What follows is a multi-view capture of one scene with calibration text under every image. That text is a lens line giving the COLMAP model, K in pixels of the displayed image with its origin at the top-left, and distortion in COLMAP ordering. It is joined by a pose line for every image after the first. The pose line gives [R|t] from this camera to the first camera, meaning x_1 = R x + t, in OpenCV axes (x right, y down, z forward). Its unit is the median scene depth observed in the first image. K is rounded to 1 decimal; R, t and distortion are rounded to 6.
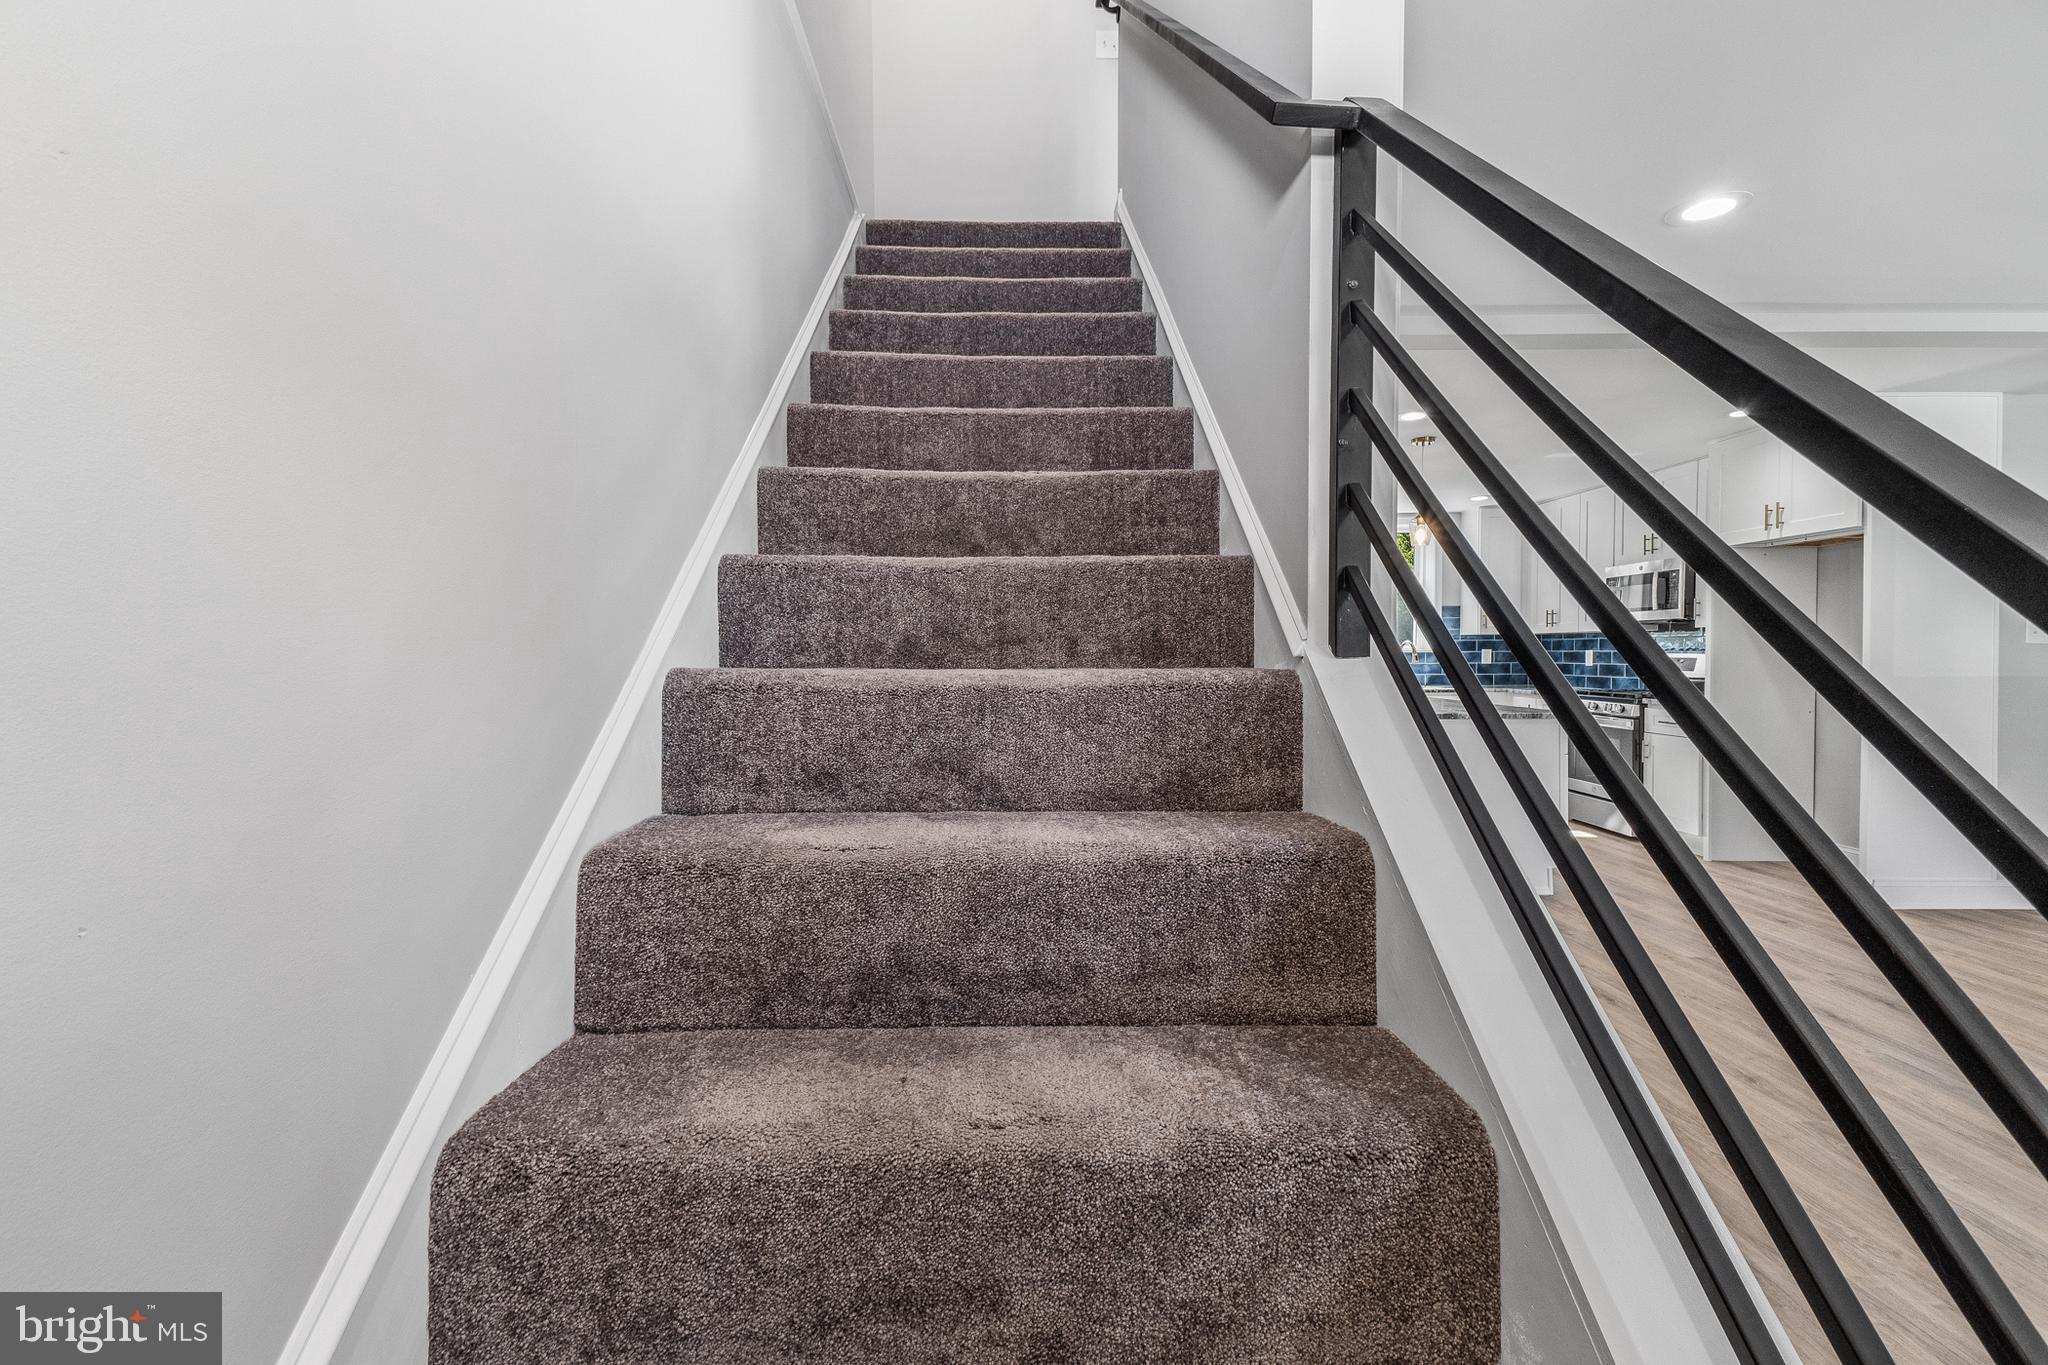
lens RADIAL K [[953.2, 0, 948.2], [0, 953.2, 681.7], [0, 0, 1]] dist [-0.003011, -0.000108]
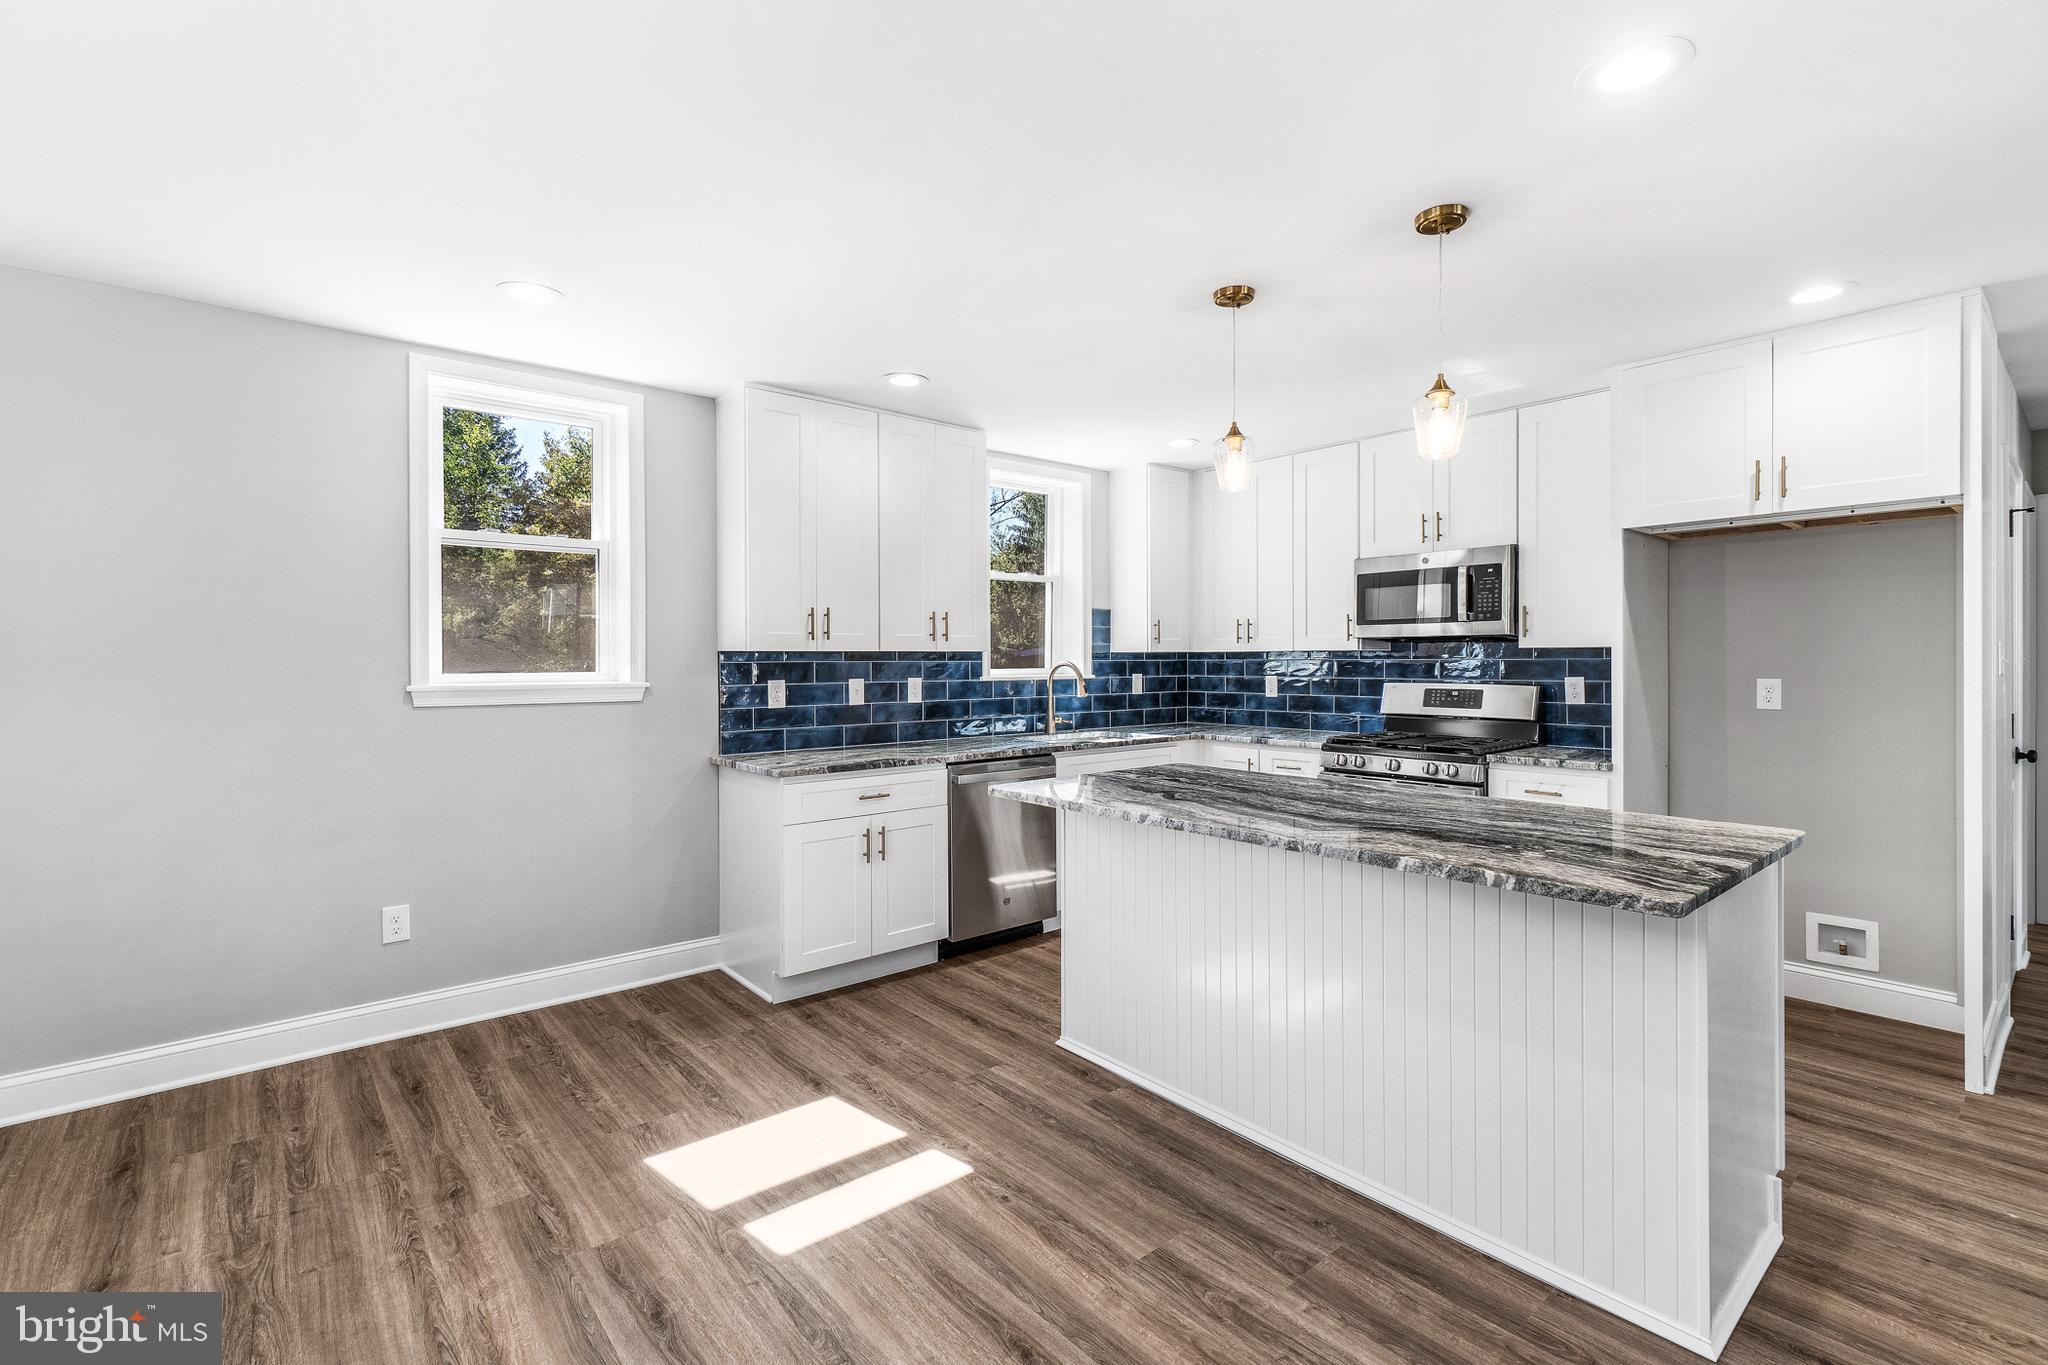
lens RADIAL K [[953.2, 0, 1060.5], [0, 953.2, 663.1], [0, 0, 1]] dist [-0.003011, -0.000108]
pose [[0.731923, 0.004422, 0.681373, 0.062228], [0.017923, 0.999508, -0.025739, -0.032537], [-0.681152, 0.031051, 0.731483, 0.689977]]
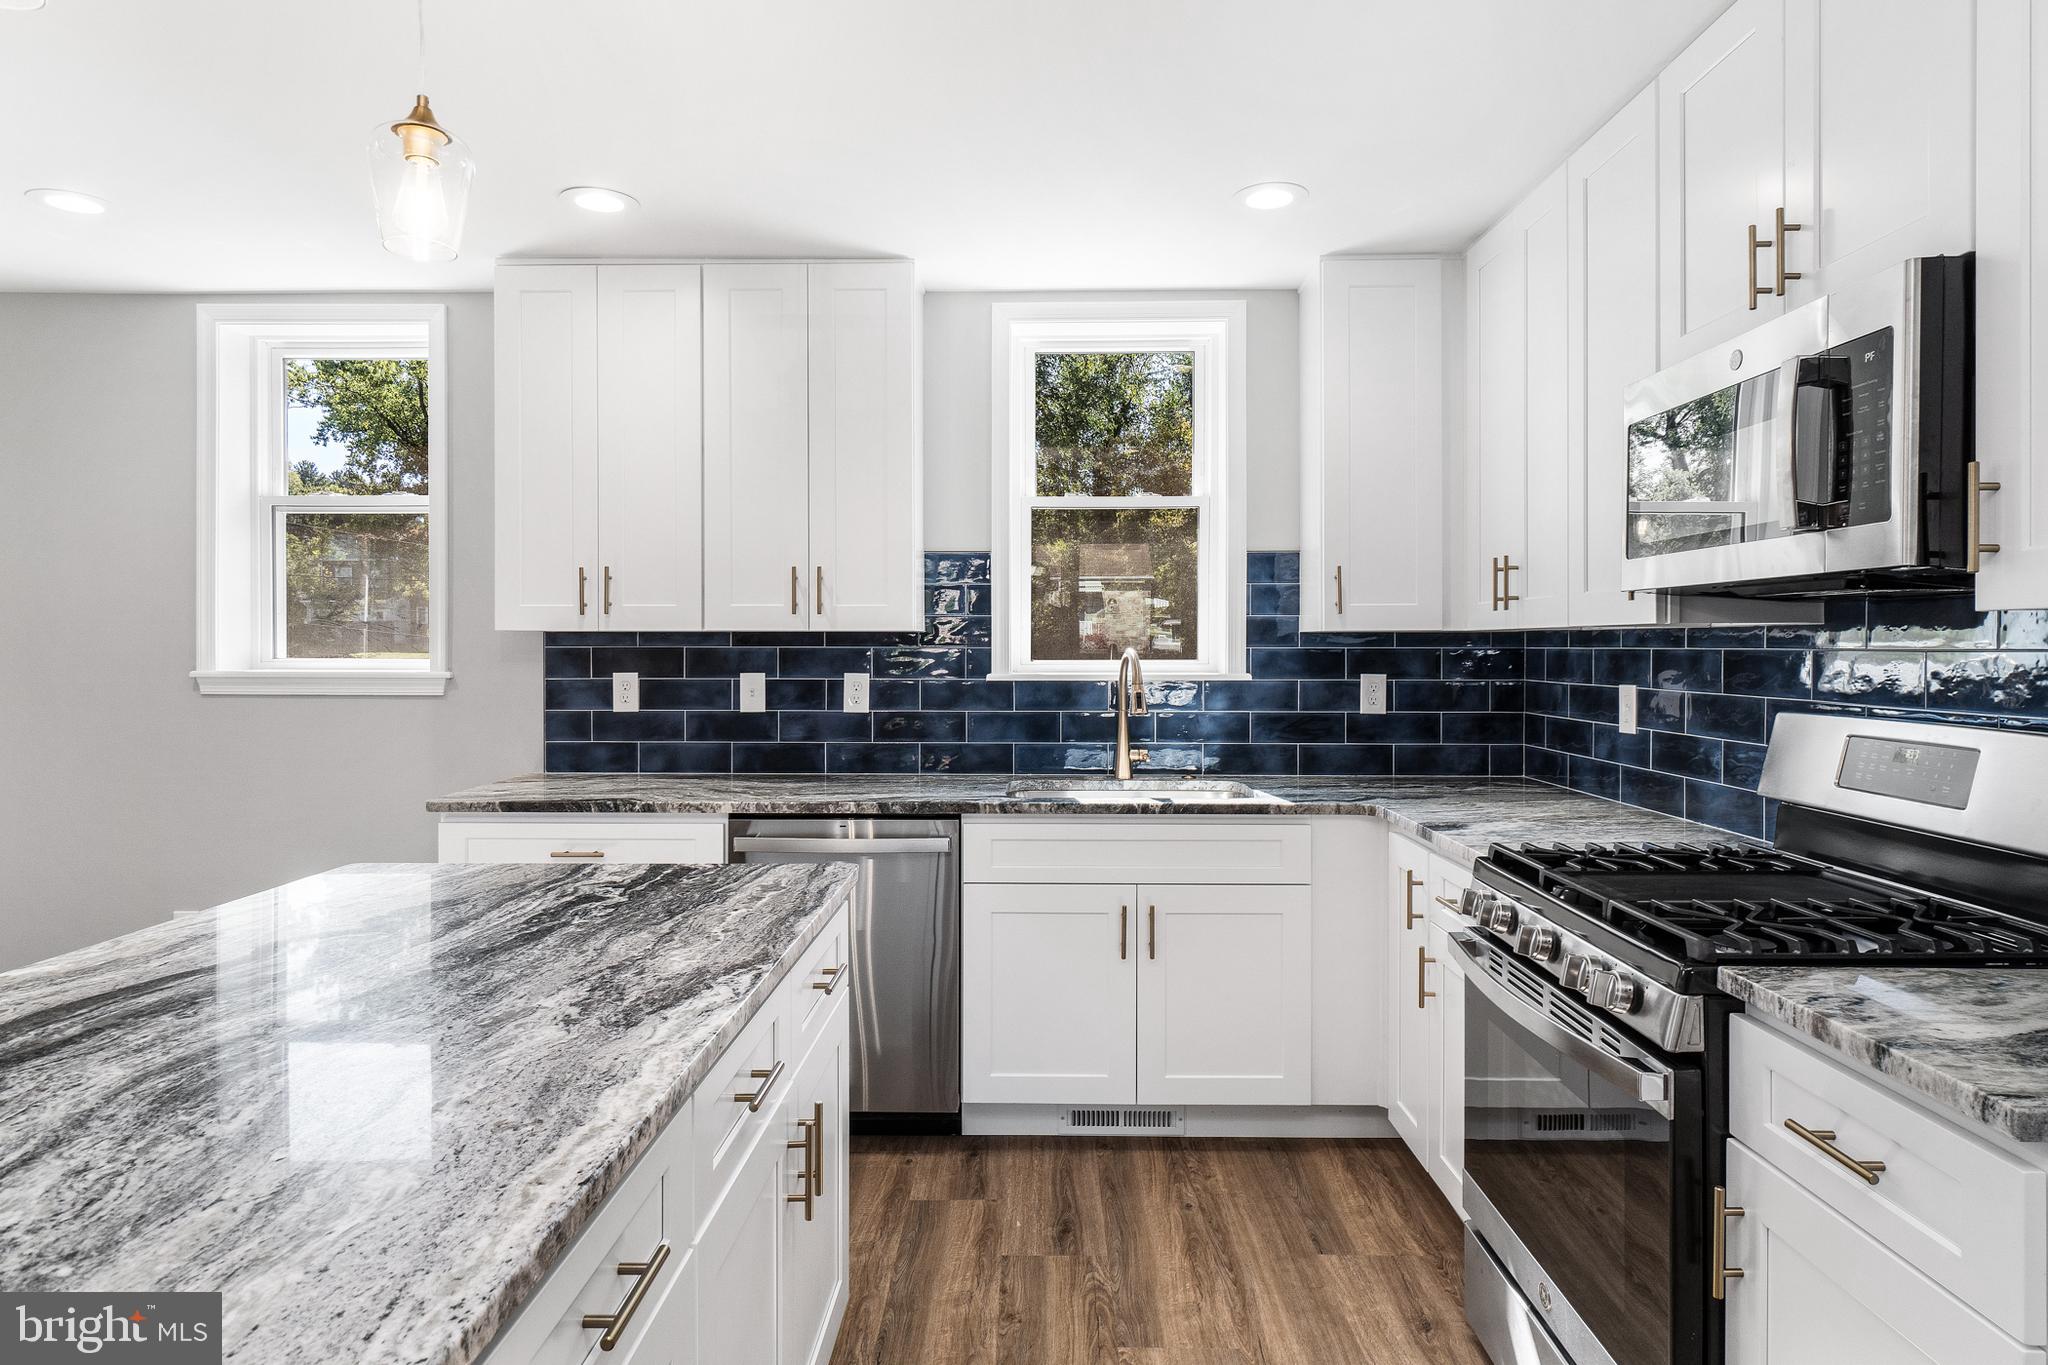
lens RADIAL K [[1185.5, 0, 1011.6], [0, 1185.5, 640.2], [0, 0, 1]] dist [0.006769, 0.003570]
pose [[0.999945, 0.010505, 0.000365, 0.562451], [-0.010486, 0.999316, -0.035474, -0.038476], [-0.000738, 0.035468, 0.999371, 0.724547]]
